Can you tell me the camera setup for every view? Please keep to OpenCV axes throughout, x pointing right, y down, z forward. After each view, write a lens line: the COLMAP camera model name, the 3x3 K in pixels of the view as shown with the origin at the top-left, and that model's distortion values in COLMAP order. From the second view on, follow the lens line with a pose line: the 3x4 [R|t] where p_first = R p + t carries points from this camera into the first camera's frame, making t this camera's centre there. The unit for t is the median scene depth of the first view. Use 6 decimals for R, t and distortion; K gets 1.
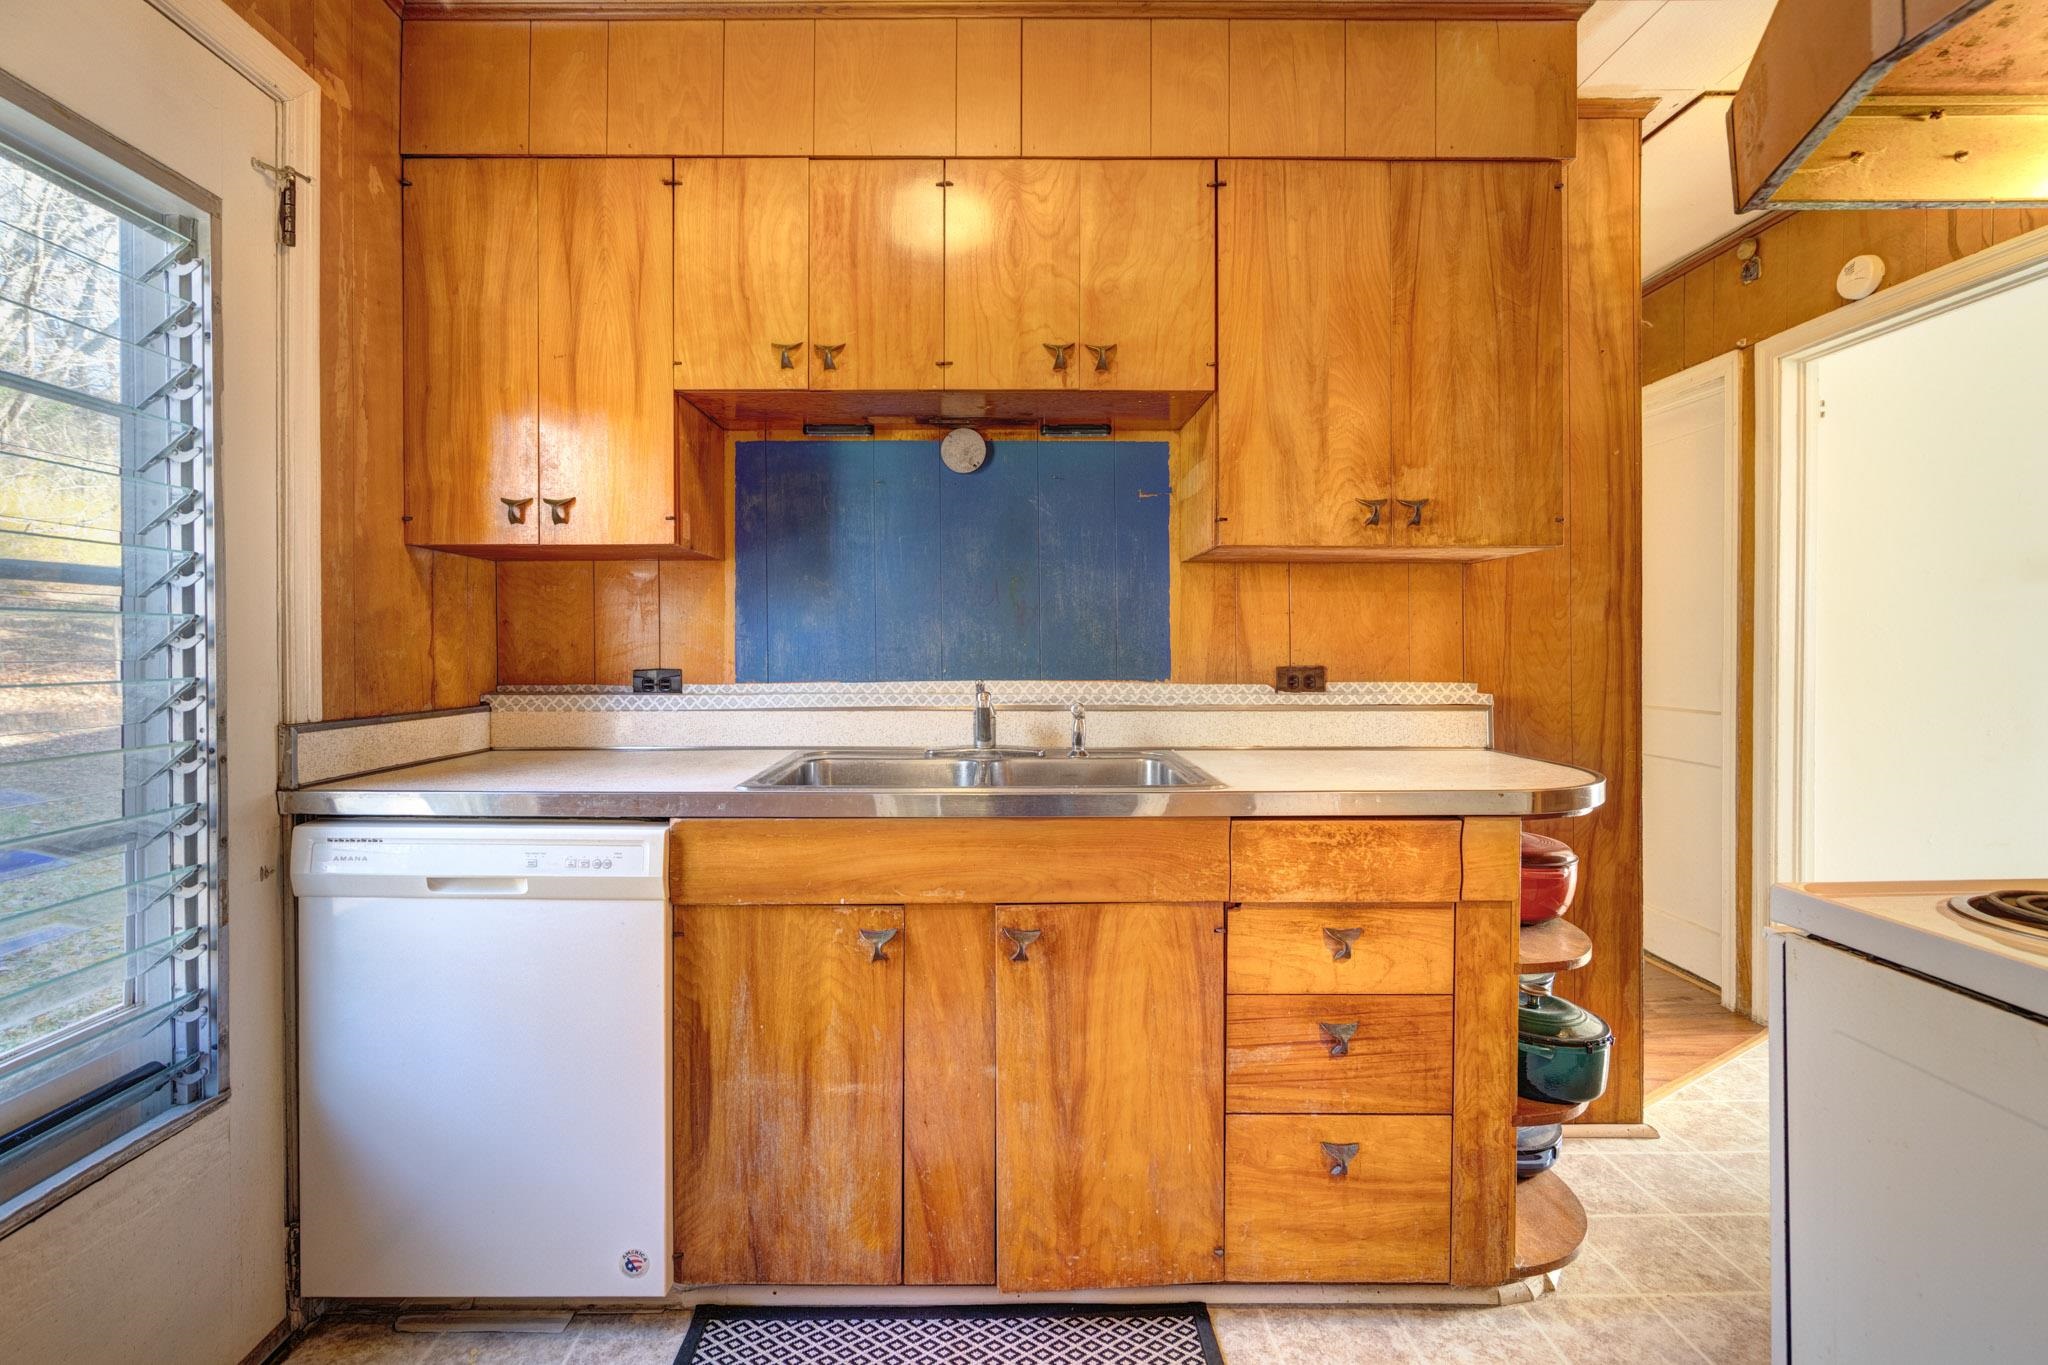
lens RADIAL K [[946.6, 0, 1013.8], [0, 946.6, 647.2], [0, 0, 1]] dist [0.001576, 0.000524]
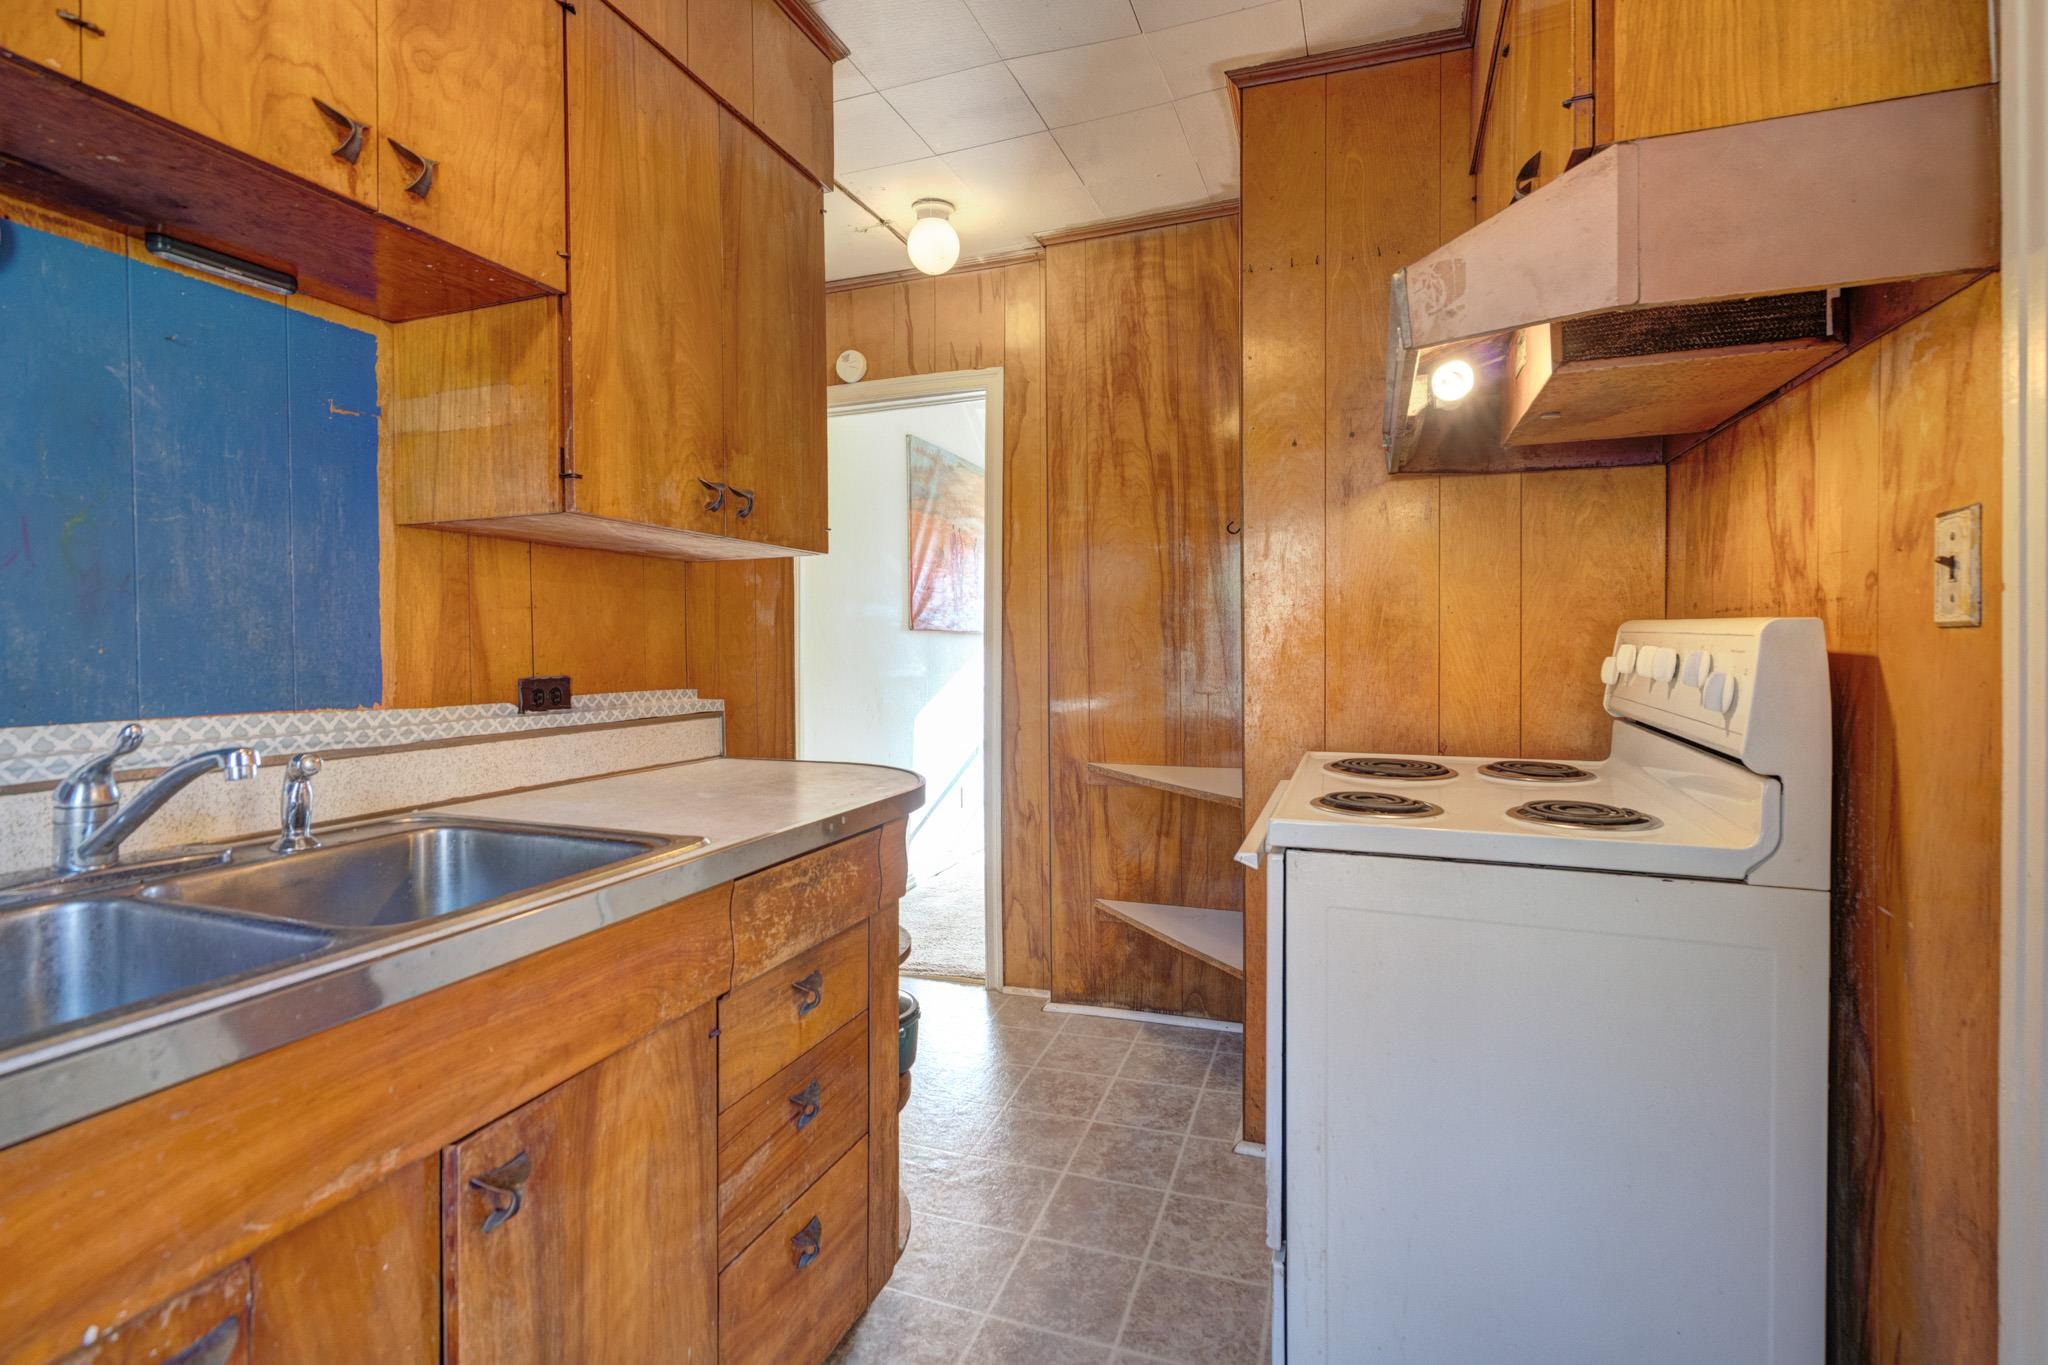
lens RADIAL K [[946.6, 0, 1006.2], [0, 946.6, 649.2], [0, 0, 1]] dist [0.001576, 0.000524]
pose [[0.372942, -0.003830, 0.927847, -0.323807], [0.004555, 0.999987, 0.002297, -0.003301], [-0.927844, 0.003369, 0.372954, 0.424433]]
